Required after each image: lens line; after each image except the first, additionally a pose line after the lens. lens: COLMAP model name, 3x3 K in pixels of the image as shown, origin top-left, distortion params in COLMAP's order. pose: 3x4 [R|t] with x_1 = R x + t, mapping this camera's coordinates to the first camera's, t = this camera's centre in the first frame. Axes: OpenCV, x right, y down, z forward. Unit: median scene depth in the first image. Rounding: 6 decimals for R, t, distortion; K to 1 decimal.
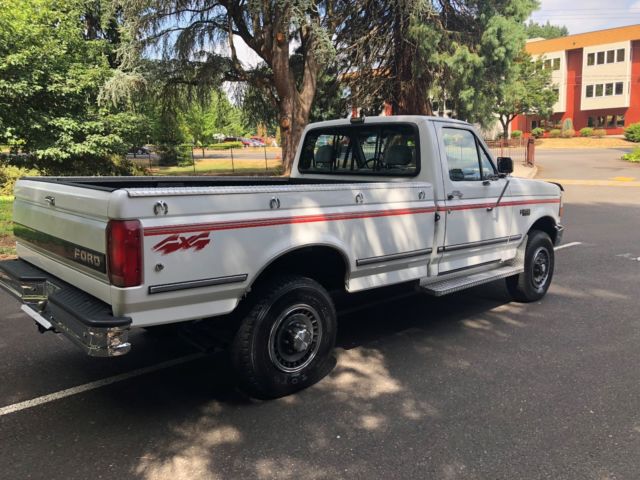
lens RADIAL K [[525.8, 0, 320.0], [0, 525.8, 240.0], [0, 0, 1]] dist [0.068929, -0.087704]
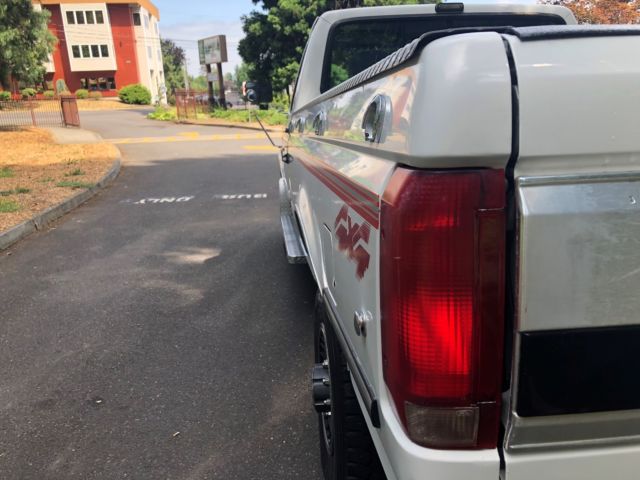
lens RADIAL K [[526.7, 0, 318.8], [0, 526.7, 237.5], [0, 0, 1]] dist [0.017181, 0.006082]
pose [[0.598850, -0.202568, 0.774819, -0.520203], [0.157759, 0.978364, 0.133852, -0.064429], [-0.785169, 0.042078, 0.617851, 0.696036]]
